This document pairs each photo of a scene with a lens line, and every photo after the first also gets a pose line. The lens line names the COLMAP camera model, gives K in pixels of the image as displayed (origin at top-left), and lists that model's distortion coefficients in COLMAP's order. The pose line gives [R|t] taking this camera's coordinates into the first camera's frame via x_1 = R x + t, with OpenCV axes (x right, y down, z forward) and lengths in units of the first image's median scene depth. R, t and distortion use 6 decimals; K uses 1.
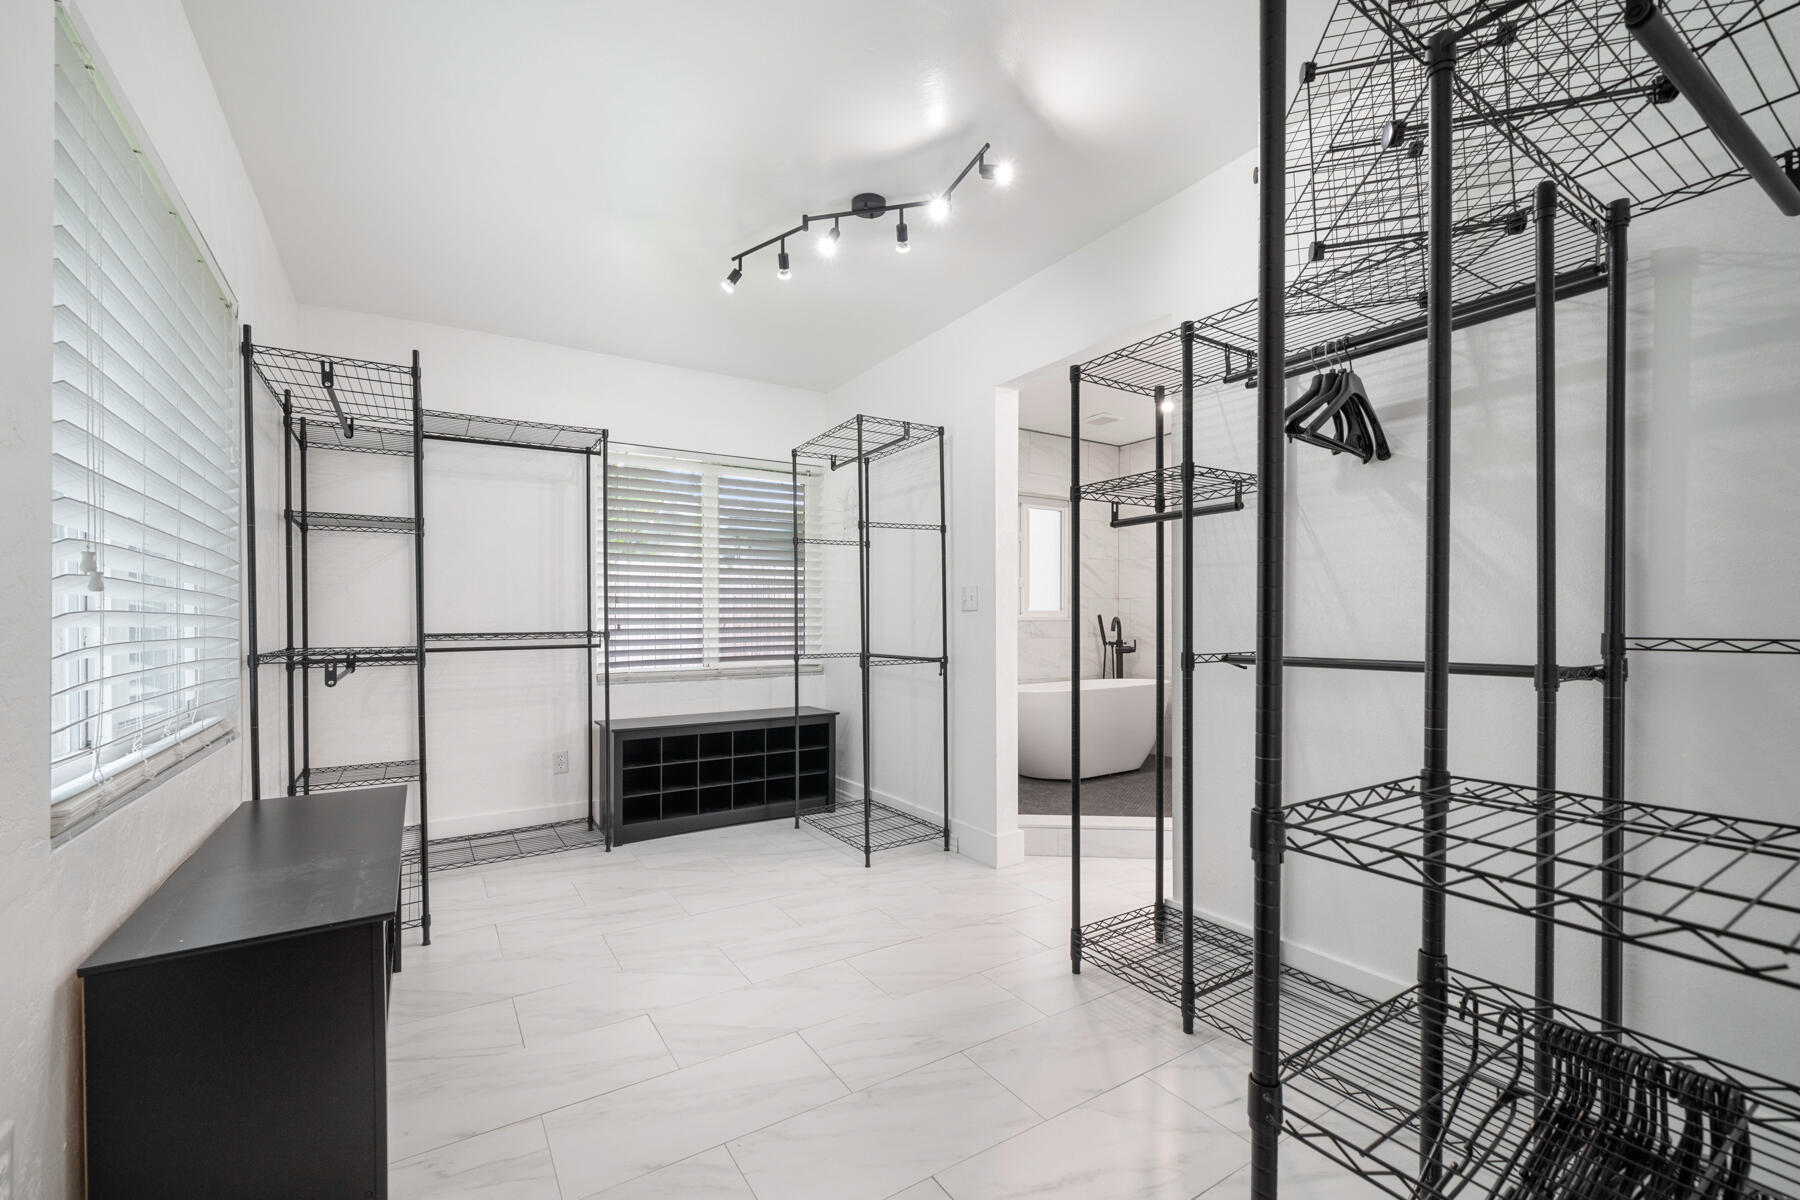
lens RADIAL K [[756.0, 0, 903.3], [0, 756.0, 607.6], [0, 0, 1]] dist [0.000755, 0.000155]
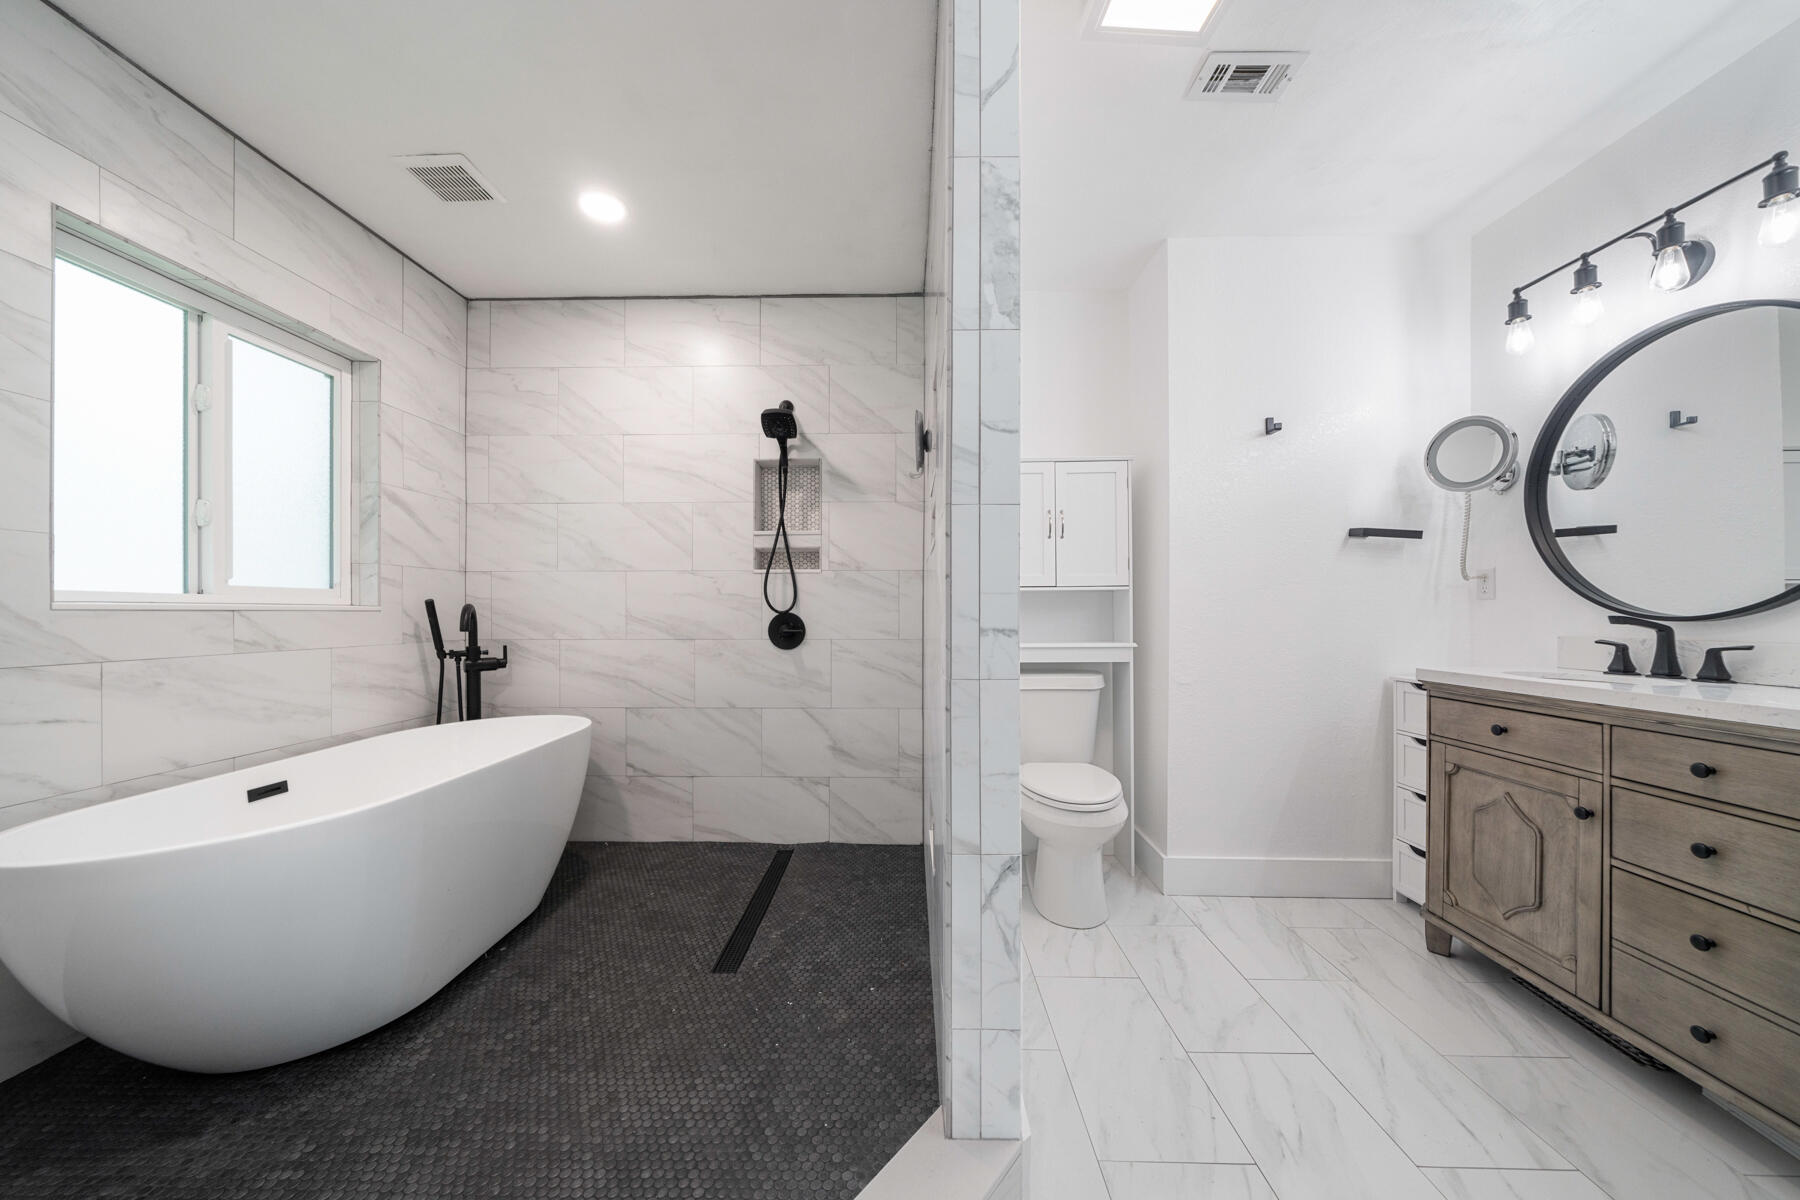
lens RADIAL K [[619.7, 0, 894.2], [0, 619.7, 608.7], [0, 0, 1]] dist [-0.000038, 0.000036]
pose [[0.564119, 0.003527, 0.825686, 0.090587], [-0.015502, 0.999860, 0.006321, 0.008048], [-0.825548, -0.016365, 0.564095, 0.504322]]
